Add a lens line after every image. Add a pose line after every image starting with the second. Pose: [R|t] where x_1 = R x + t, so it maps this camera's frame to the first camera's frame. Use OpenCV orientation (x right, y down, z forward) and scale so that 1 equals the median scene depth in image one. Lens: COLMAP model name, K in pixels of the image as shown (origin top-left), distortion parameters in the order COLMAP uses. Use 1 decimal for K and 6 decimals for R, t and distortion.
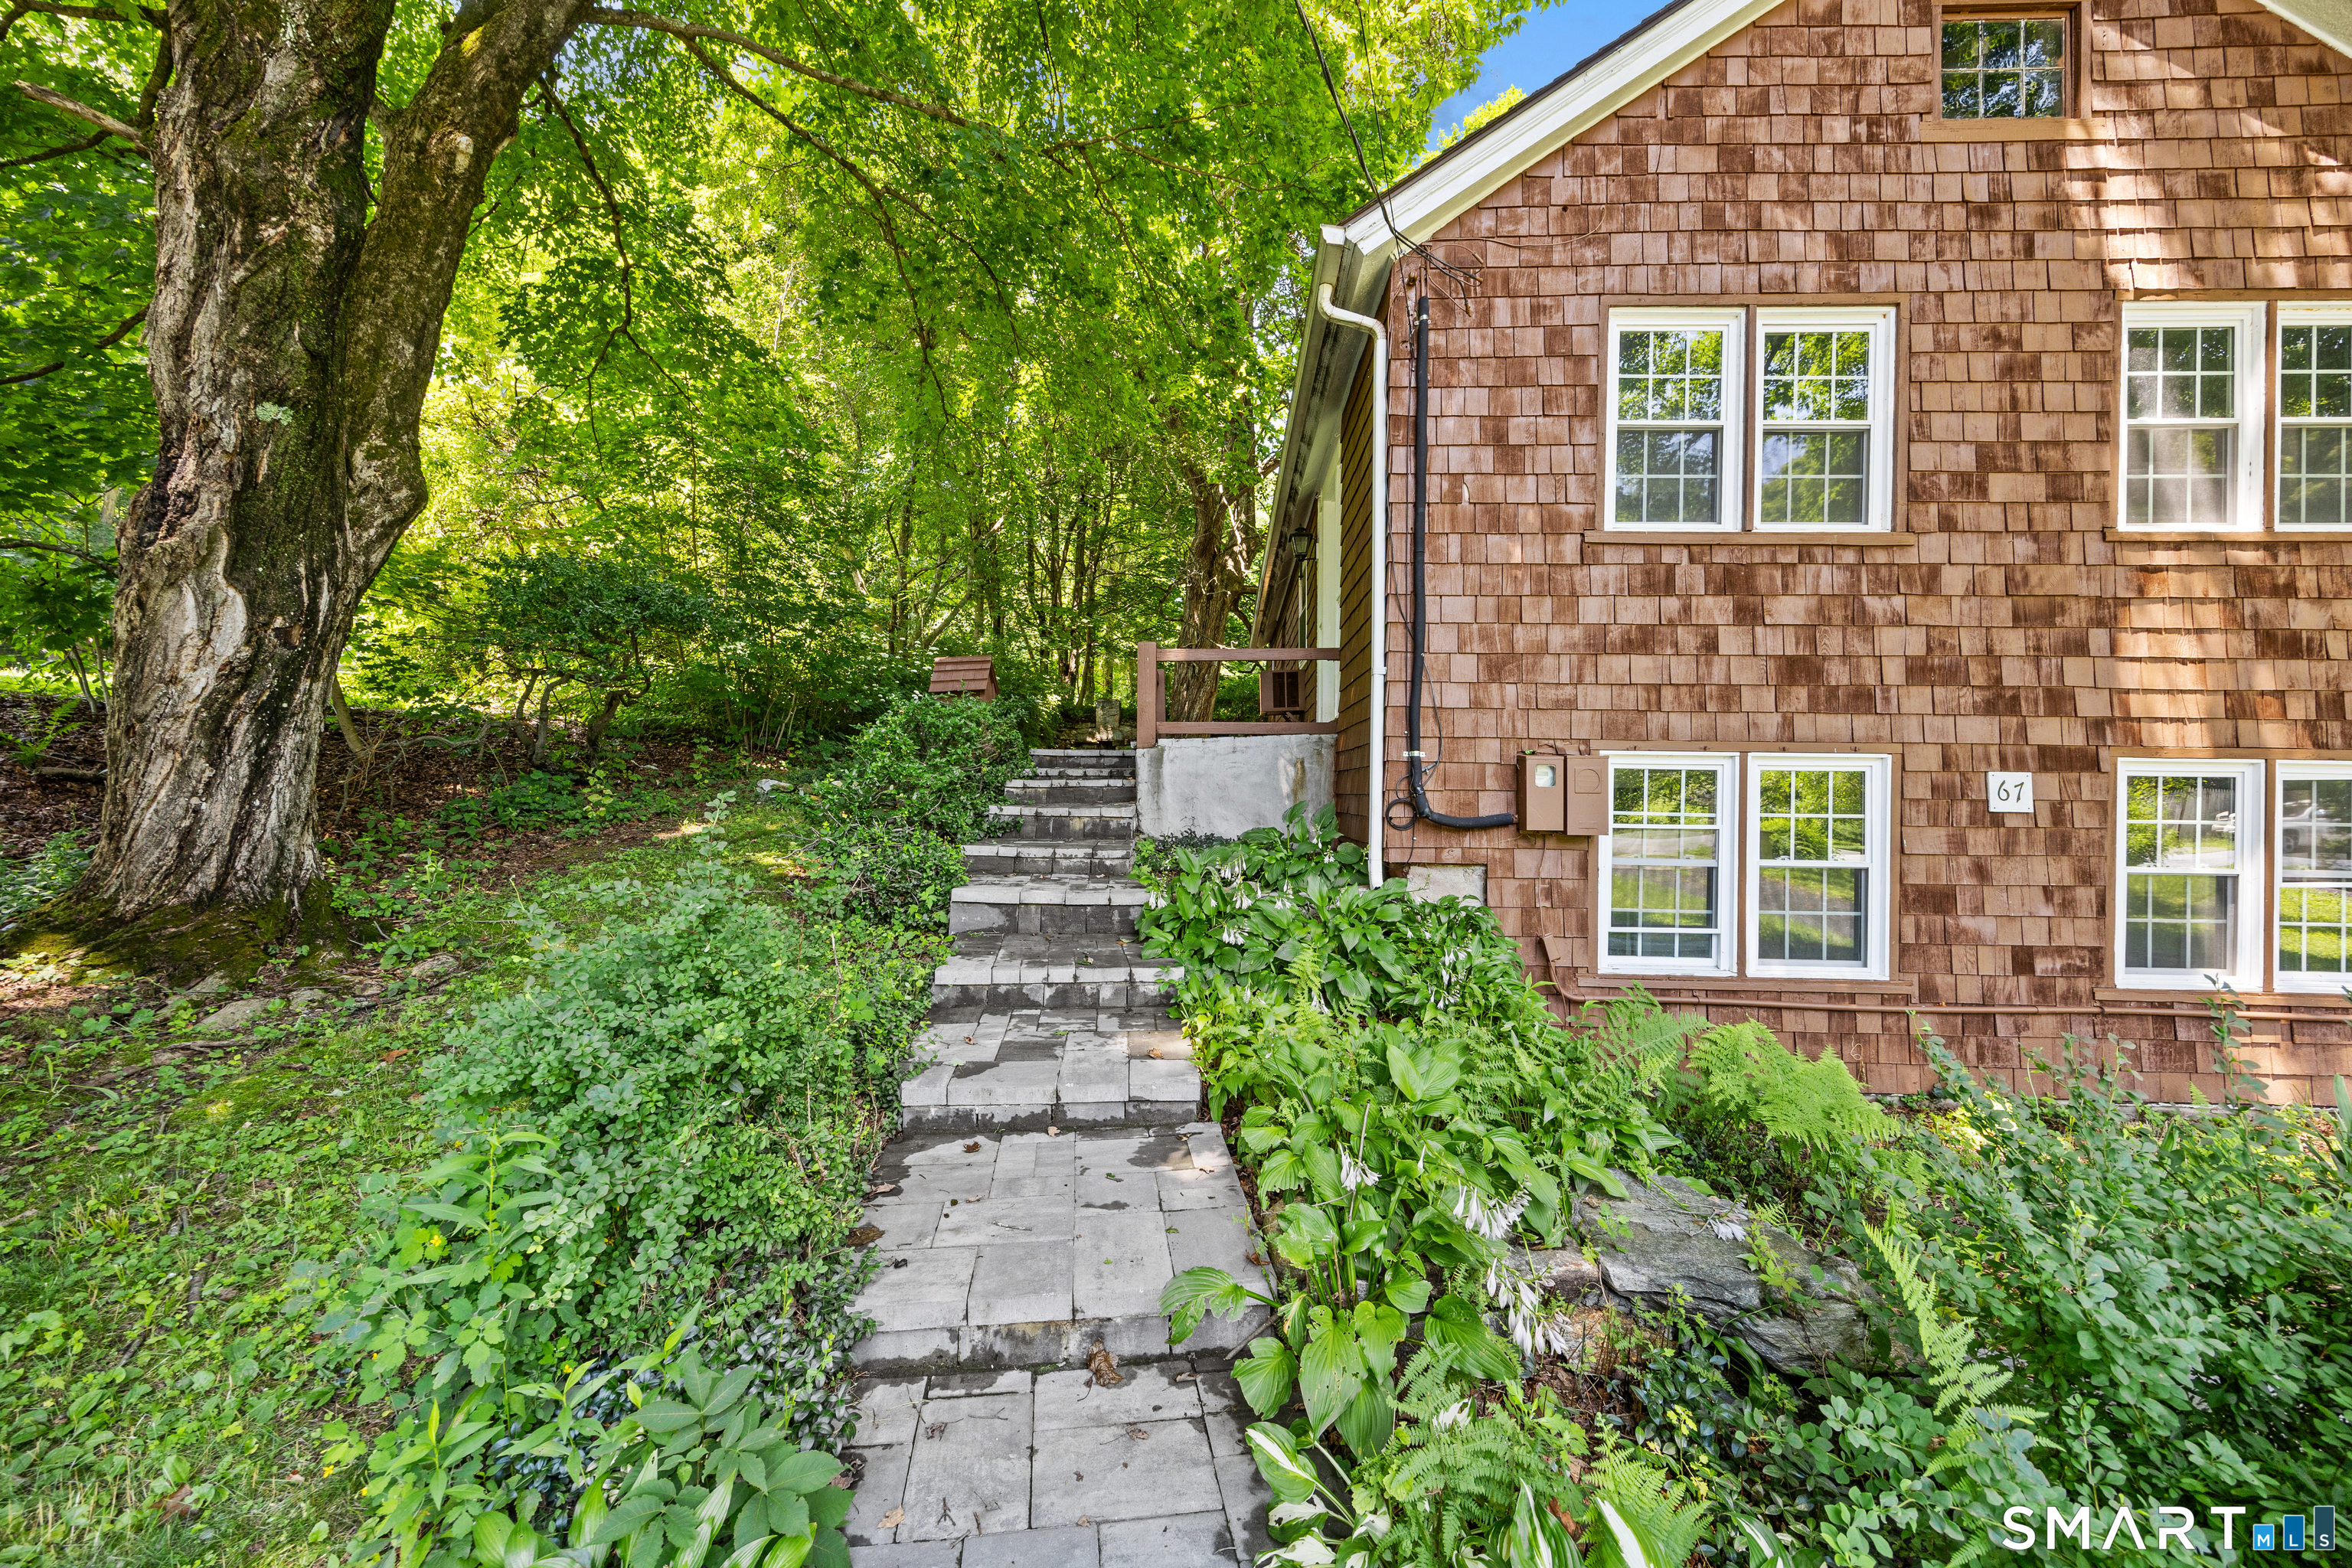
lens RADIAL K [[900.4, 0, 1193.3], [0, 900.4, 777.6], [0, 0, 1]] dist [-0.005693, -0.000721]
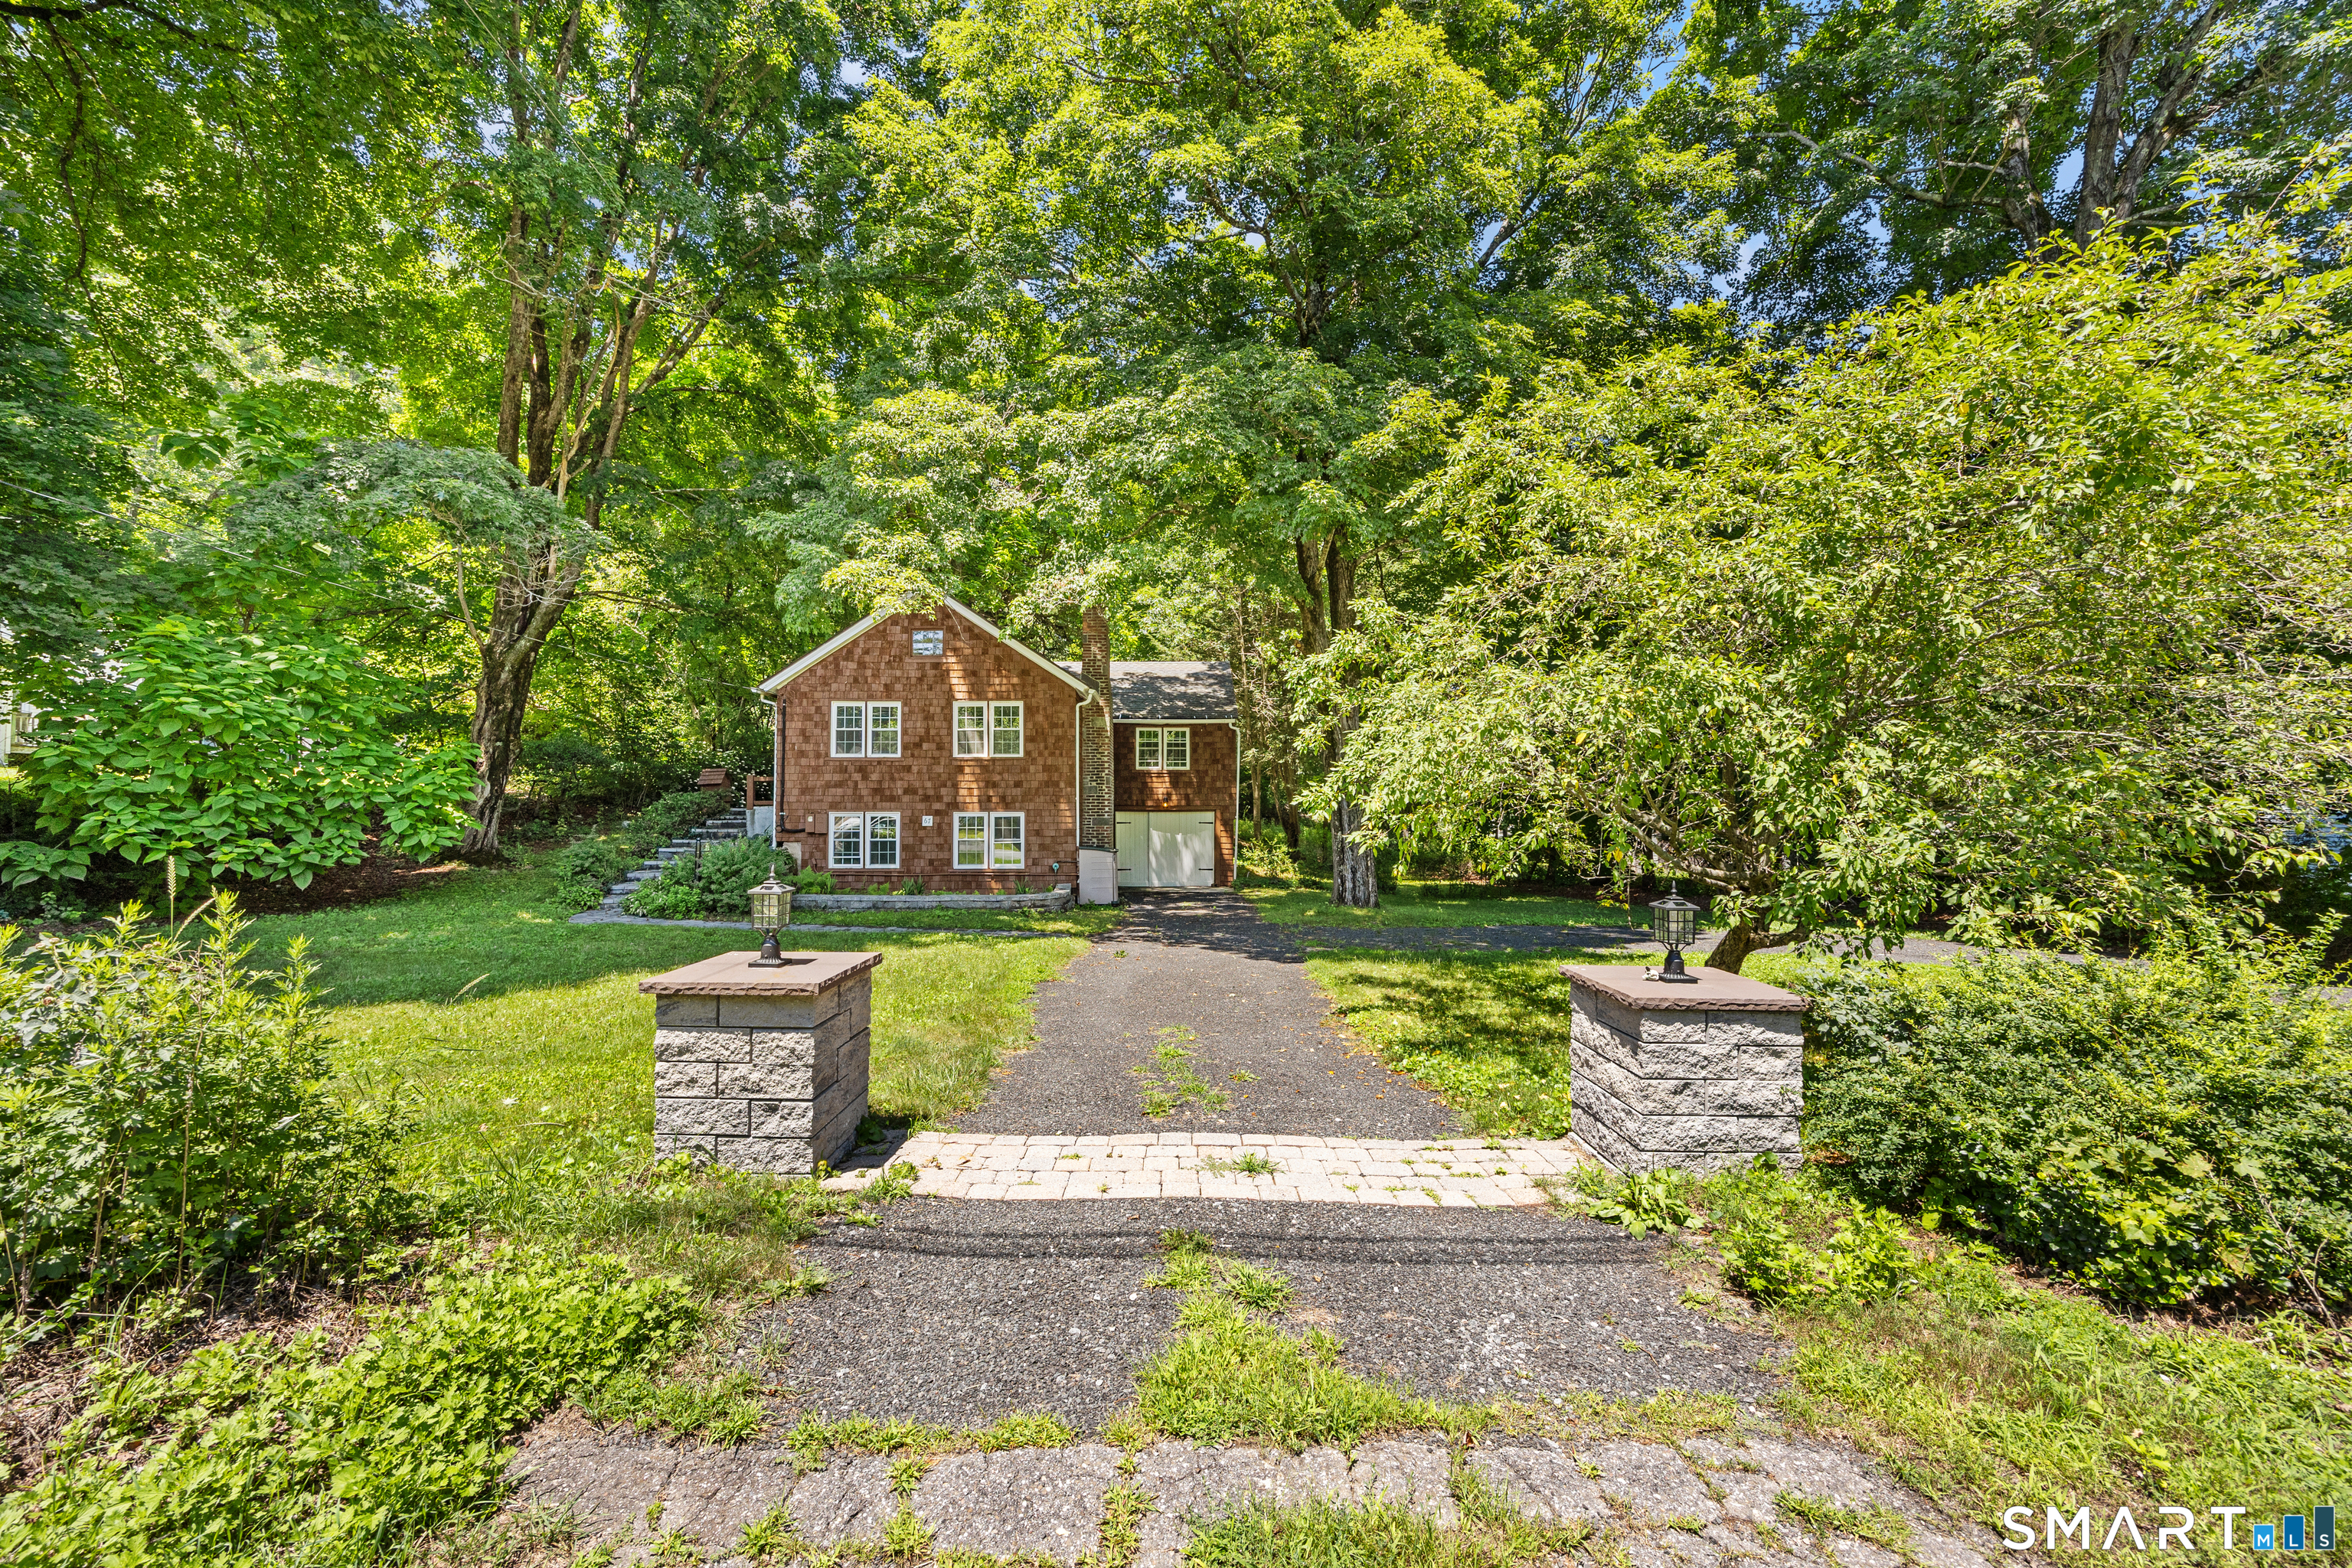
lens RADIAL K [[900.4, 0, 1189.4], [0, 900.4, 760.4], [0, 0, 1]] dist [-0.005693, -0.000721]
pose [[0.998119, -0.011781, 0.060169, 1.831789], [0.014958, 0.998502, -0.052639, -0.024519], [-0.059458, 0.053440, 0.996799, -3.118029]]
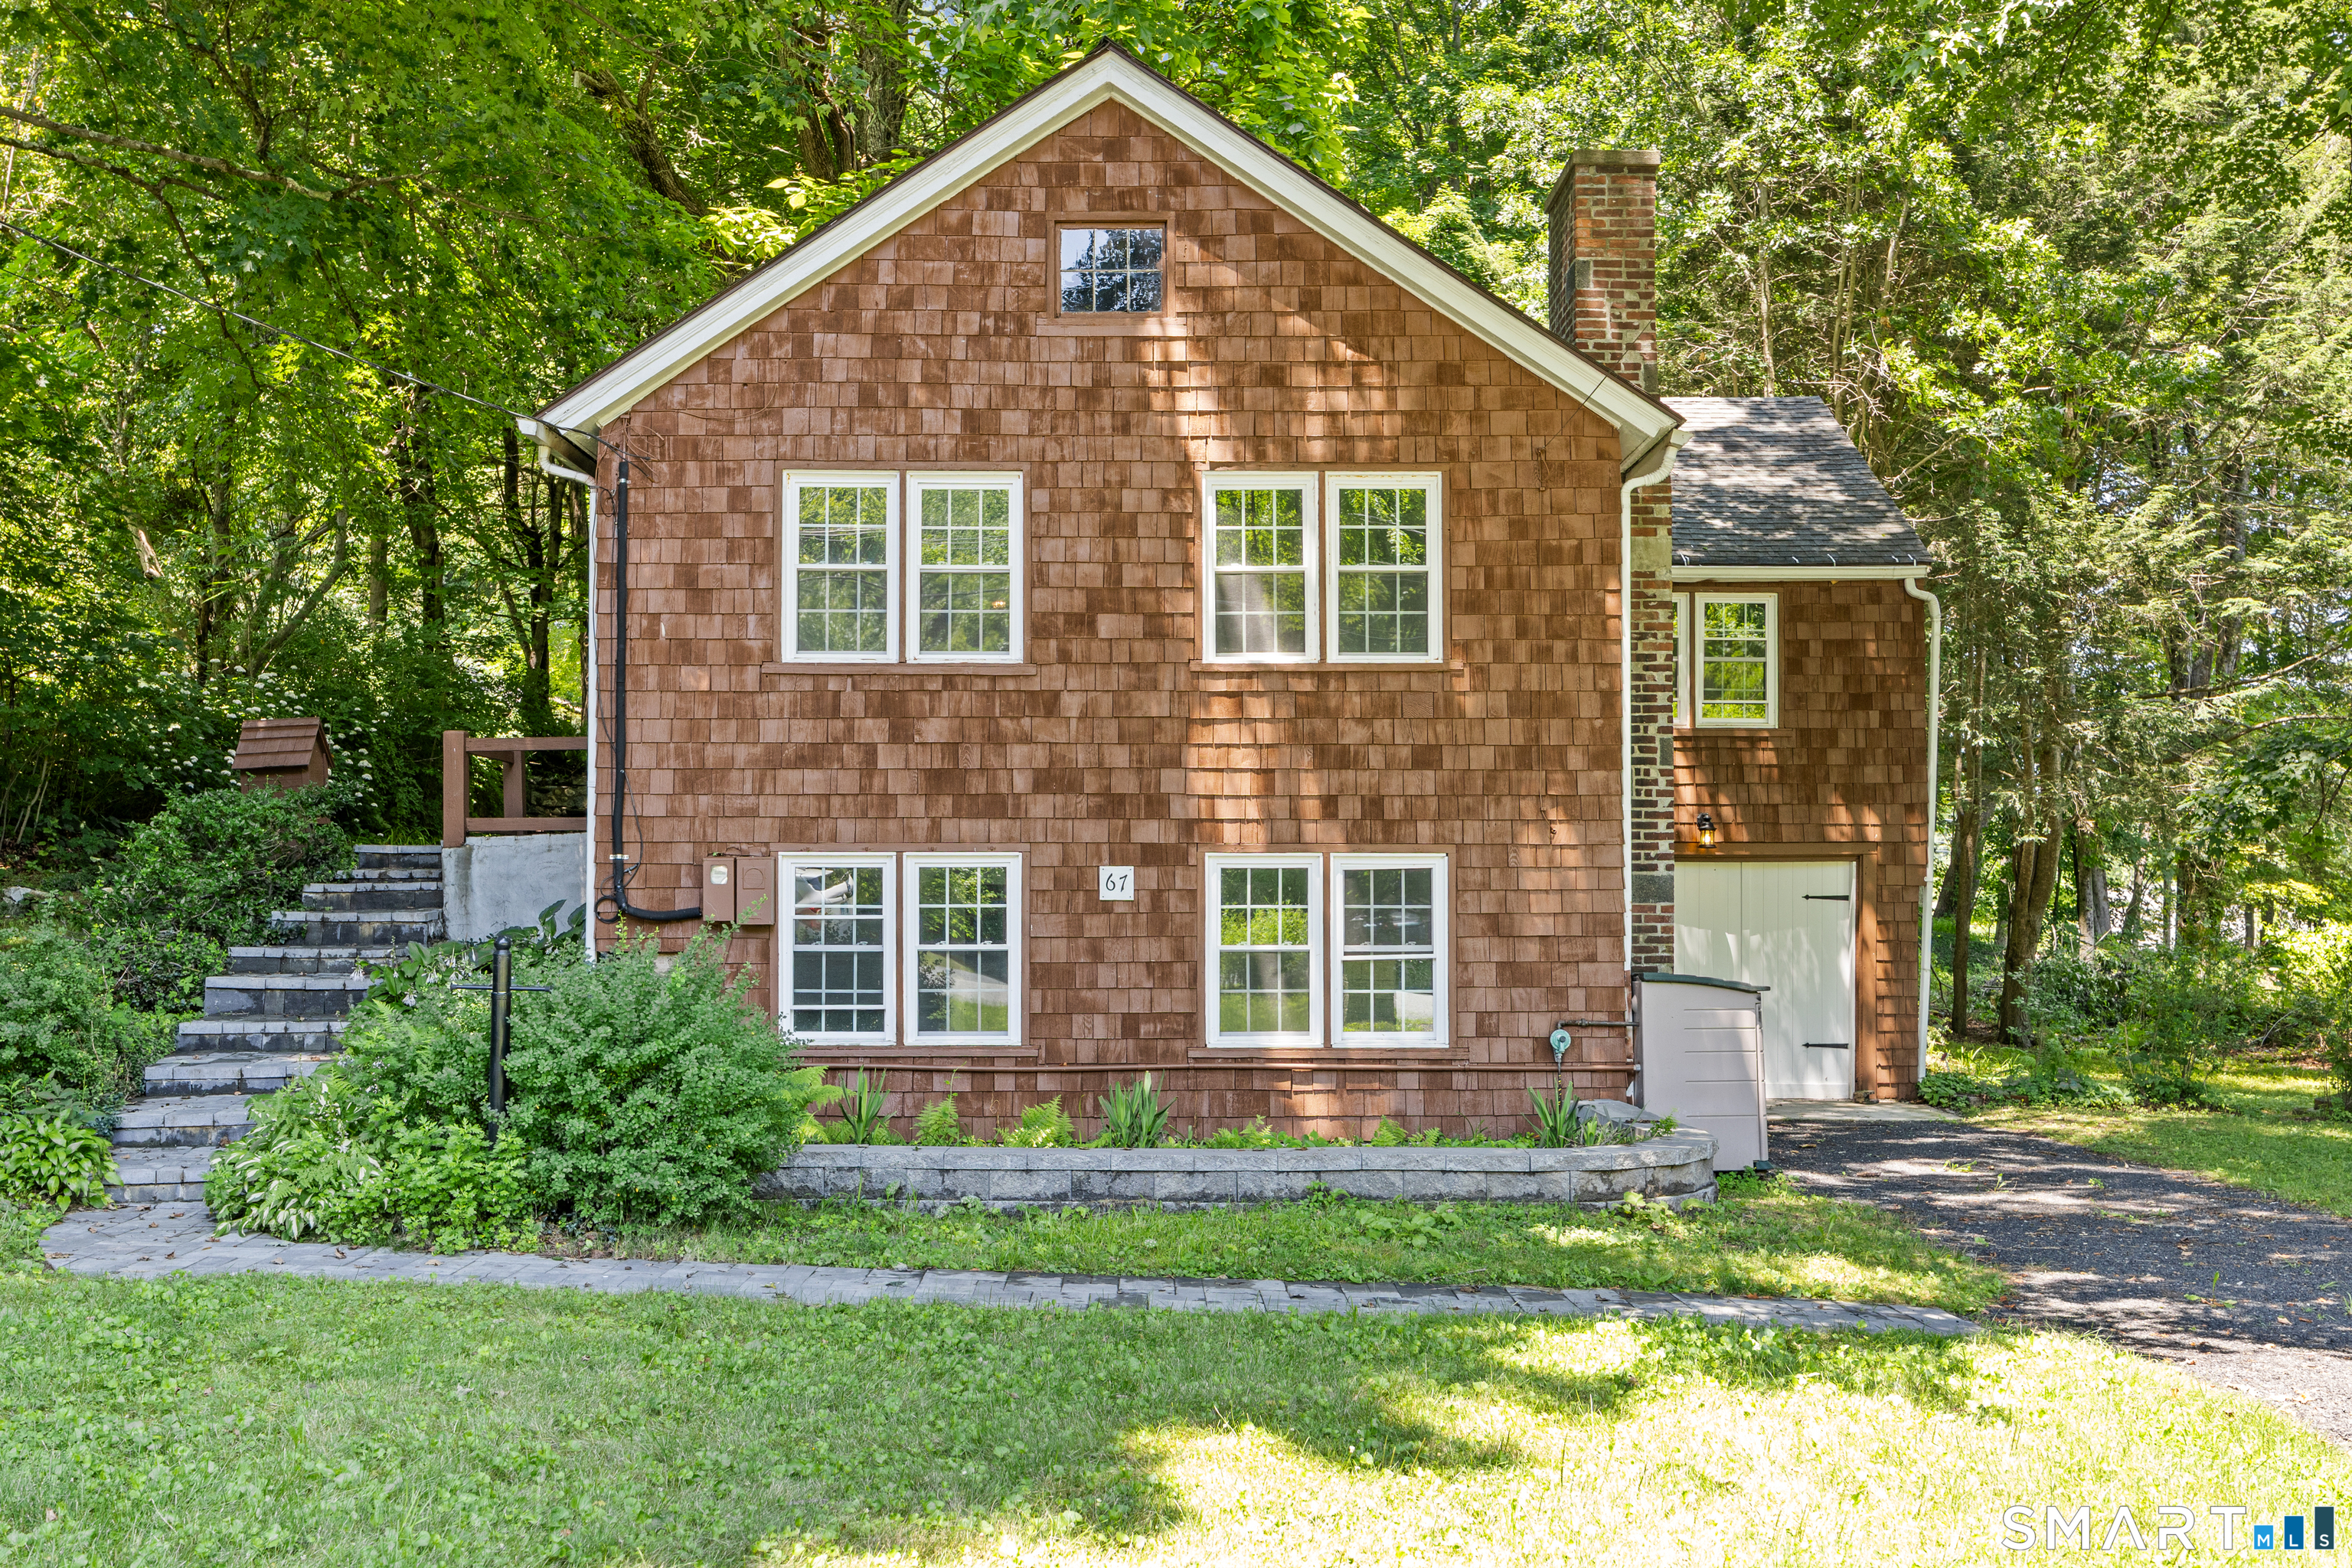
lens RADIAL K [[2305.5, 0, 1144.5], [0, 2305.5, 814.6], [0, 0, 1]] dist [0.008225, 0.000000]
pose [[0.998991, -0.011677, 0.043376, 0.805600], [0.012719, 0.999635, -0.023839, -0.001097], [-0.043082, 0.024367, 0.998774, -2.015670]]
